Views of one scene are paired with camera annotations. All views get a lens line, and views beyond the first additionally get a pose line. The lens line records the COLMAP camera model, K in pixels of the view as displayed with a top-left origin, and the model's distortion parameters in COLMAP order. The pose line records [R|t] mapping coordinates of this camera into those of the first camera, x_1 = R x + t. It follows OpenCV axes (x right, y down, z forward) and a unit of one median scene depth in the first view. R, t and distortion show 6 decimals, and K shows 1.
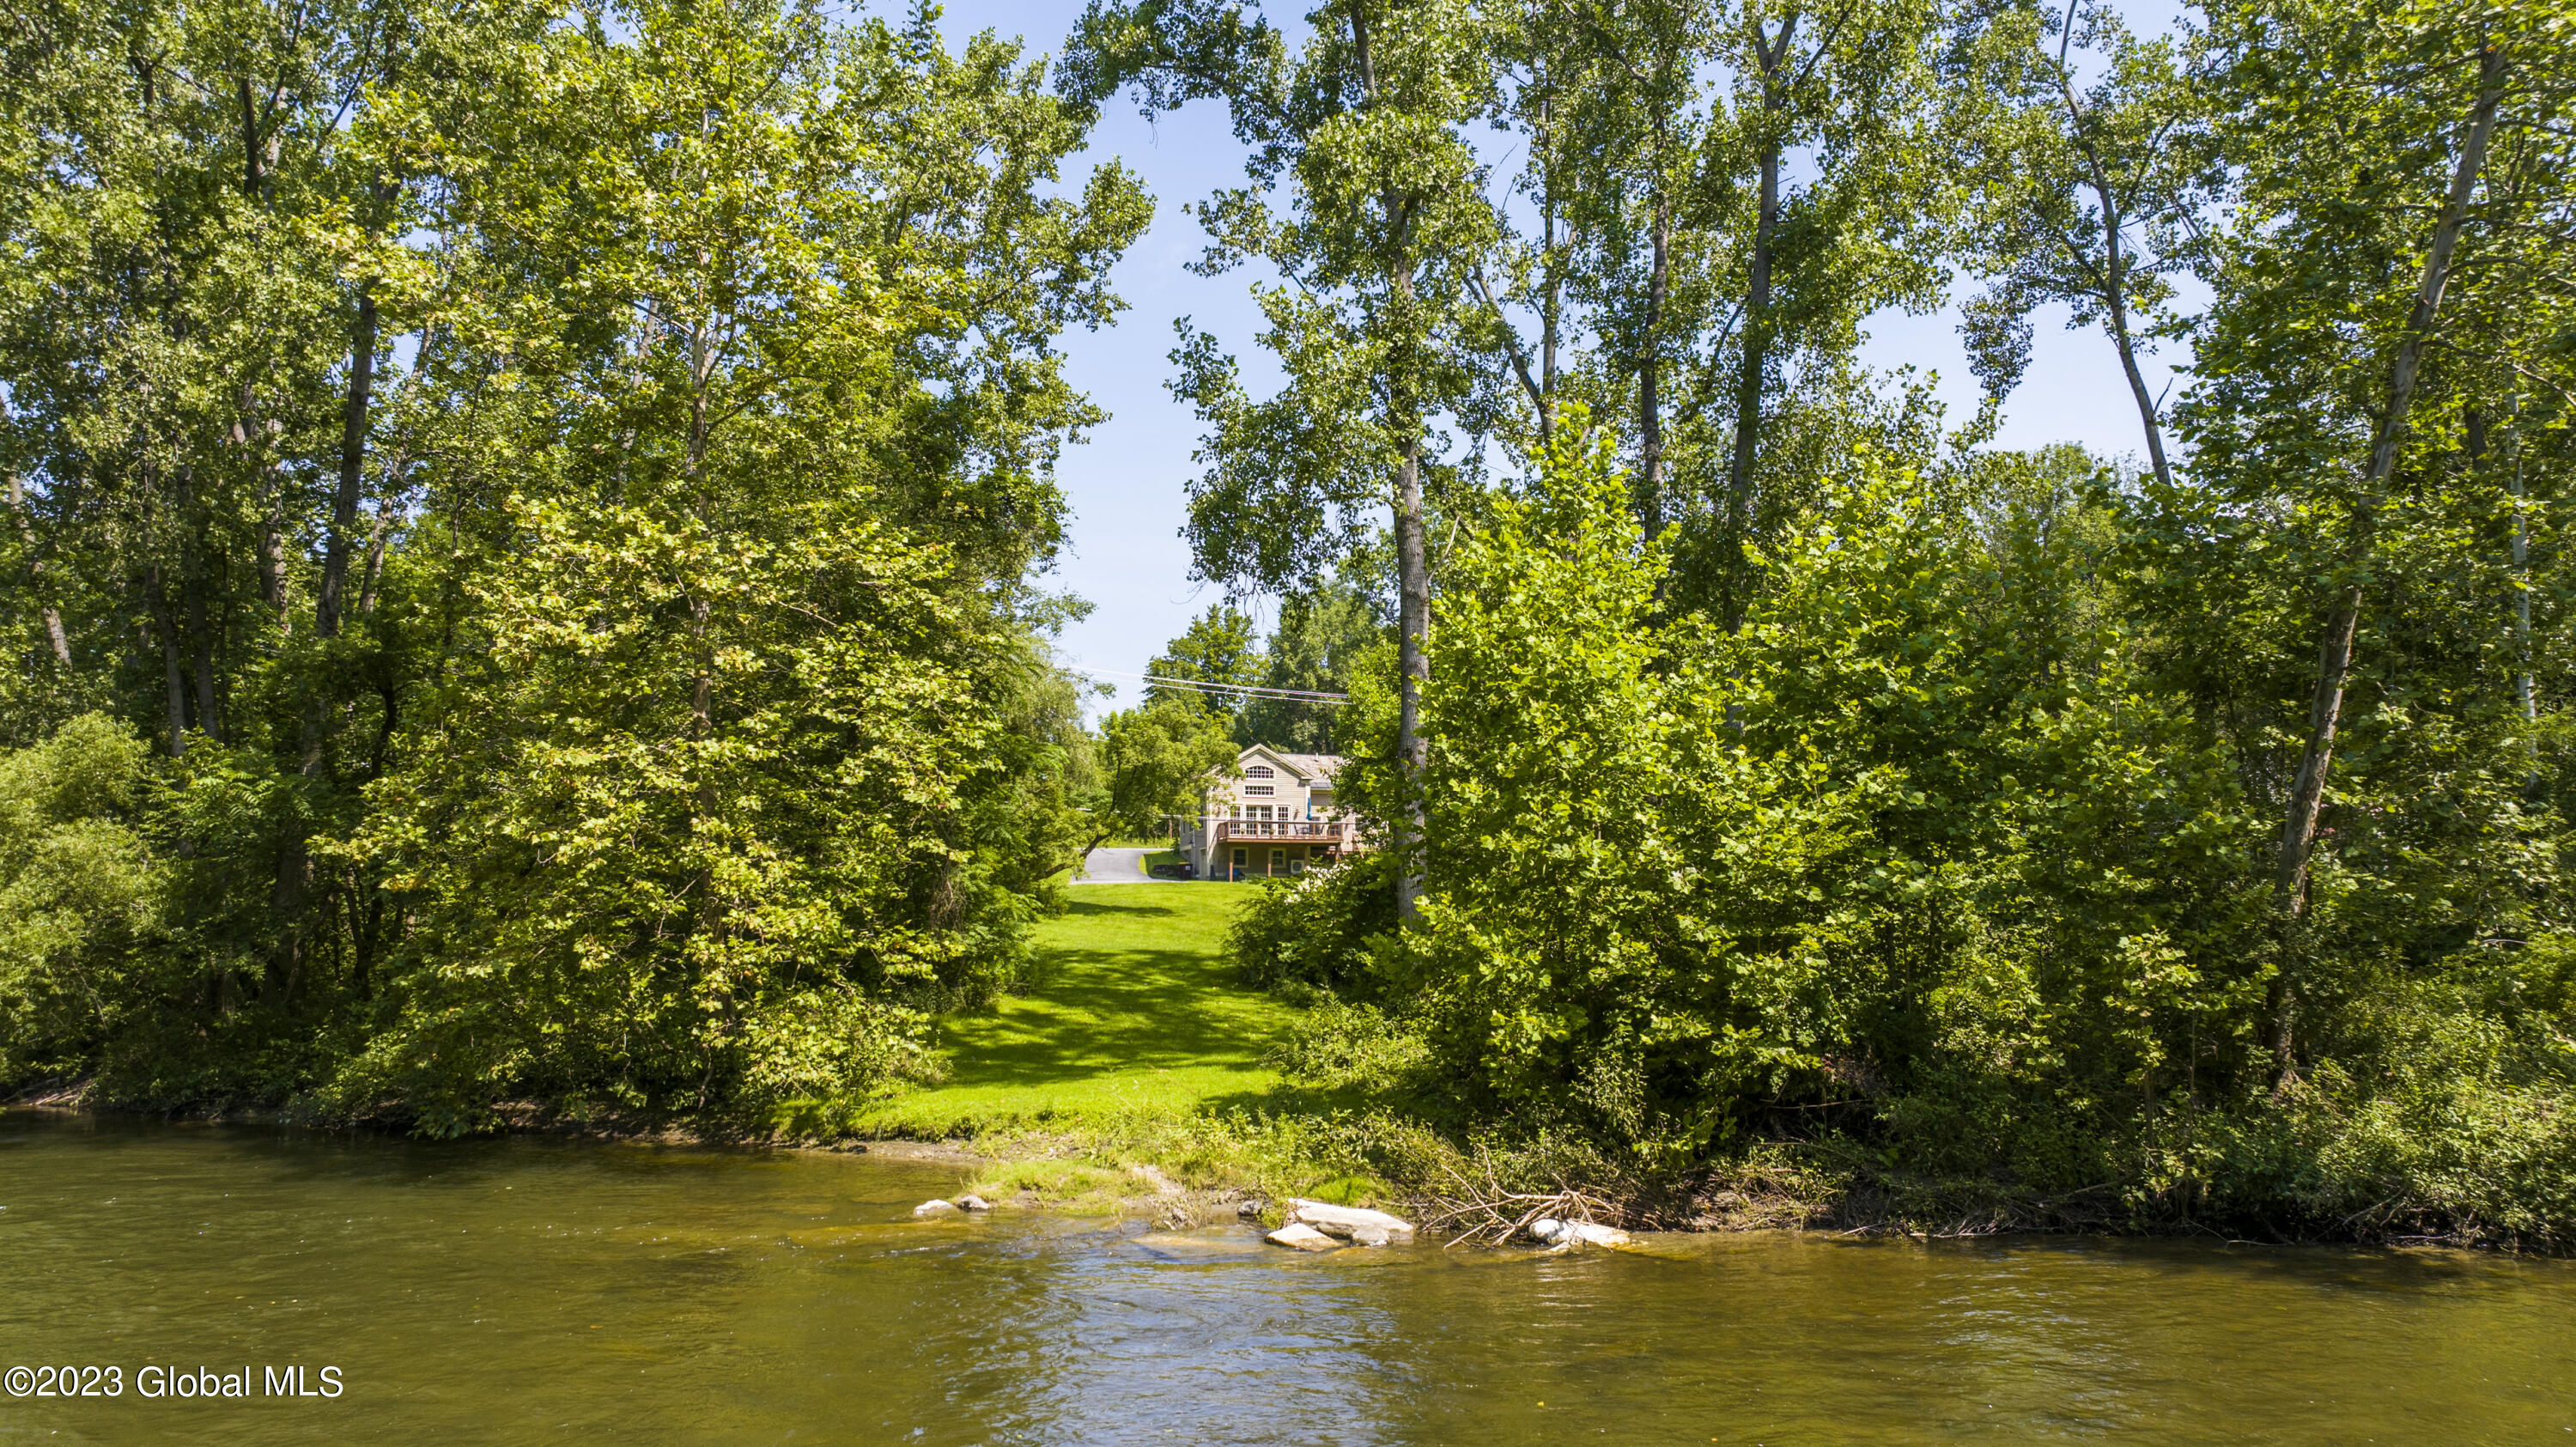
lens RADIAL K [[1818.4, 0, 1290.5], [0, 1818.4, 719.2], [0, 0, 1]] dist [-0.035155, 0.041143]
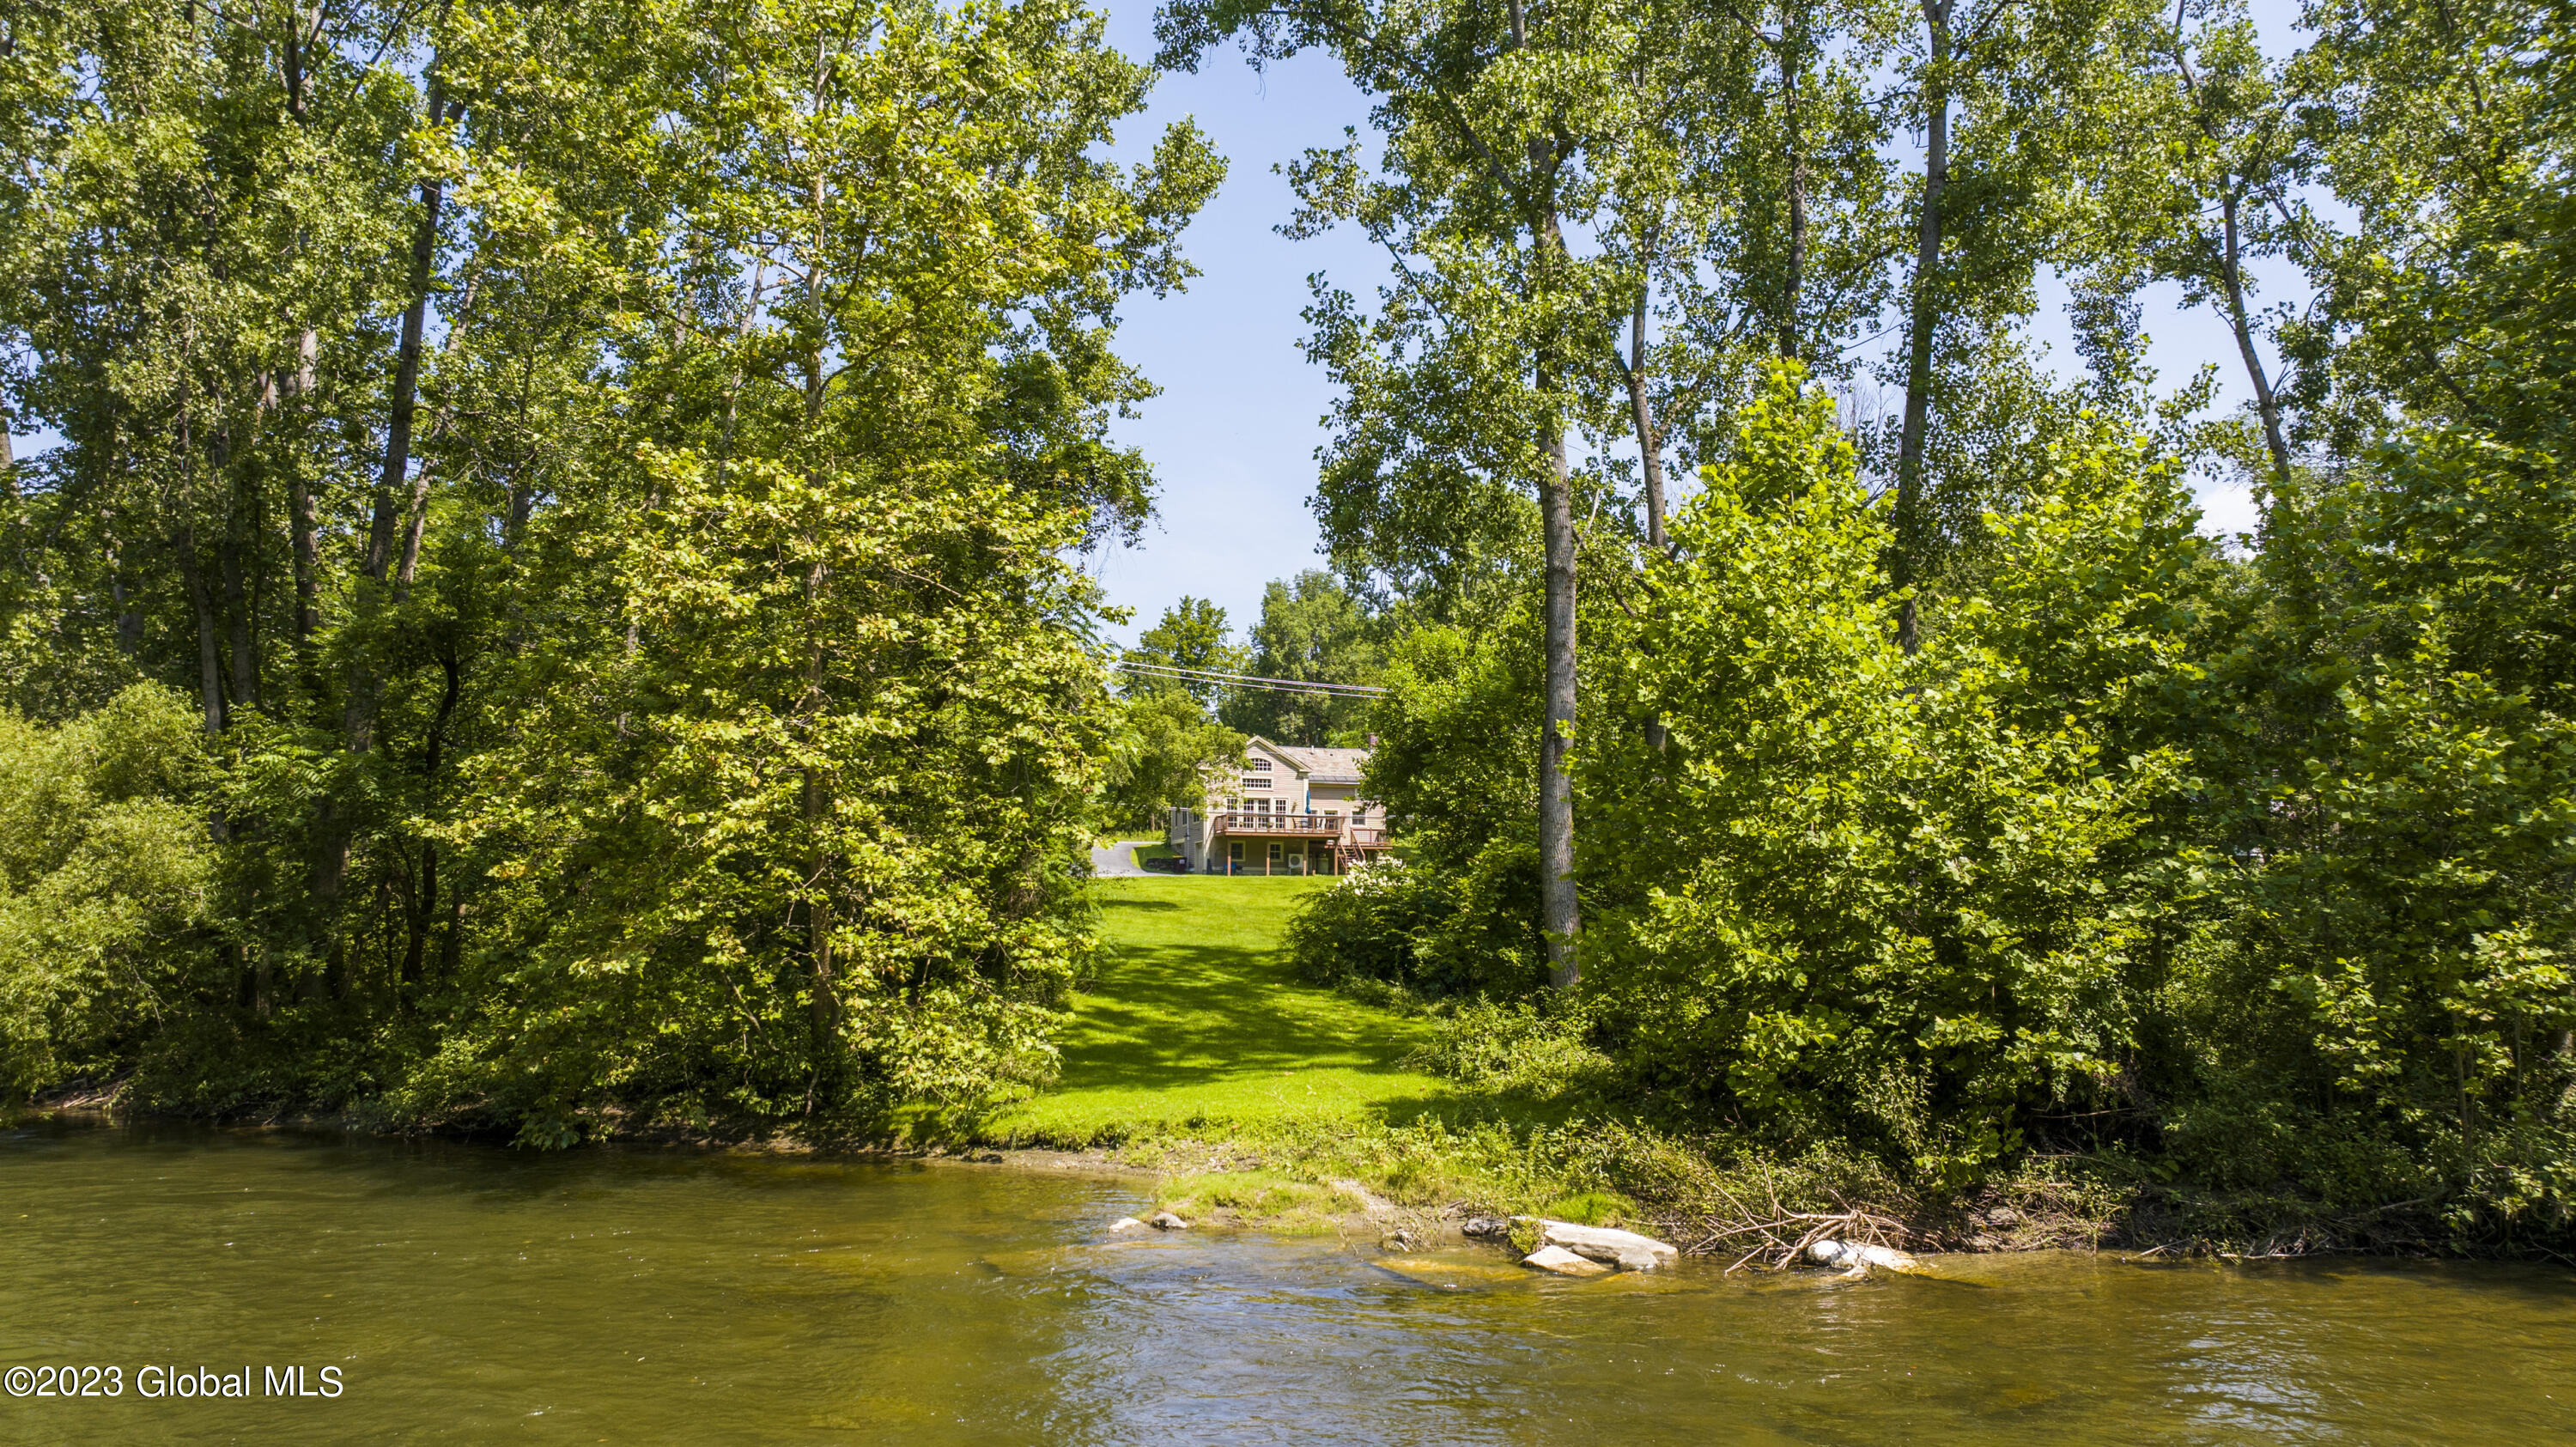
lens RADIAL K [[1818.4, 0, 1307.8], [0, 1818.4, 714.2], [0, 0, 1]] dist [-0.035155, 0.041143]
pose [[0.999437, 0.006905, 0.032827, -0.143014], [-0.006943, 0.999975, 0.001062, 0.010430], [-0.032819, -0.001290, 0.999460, 0.090086]]
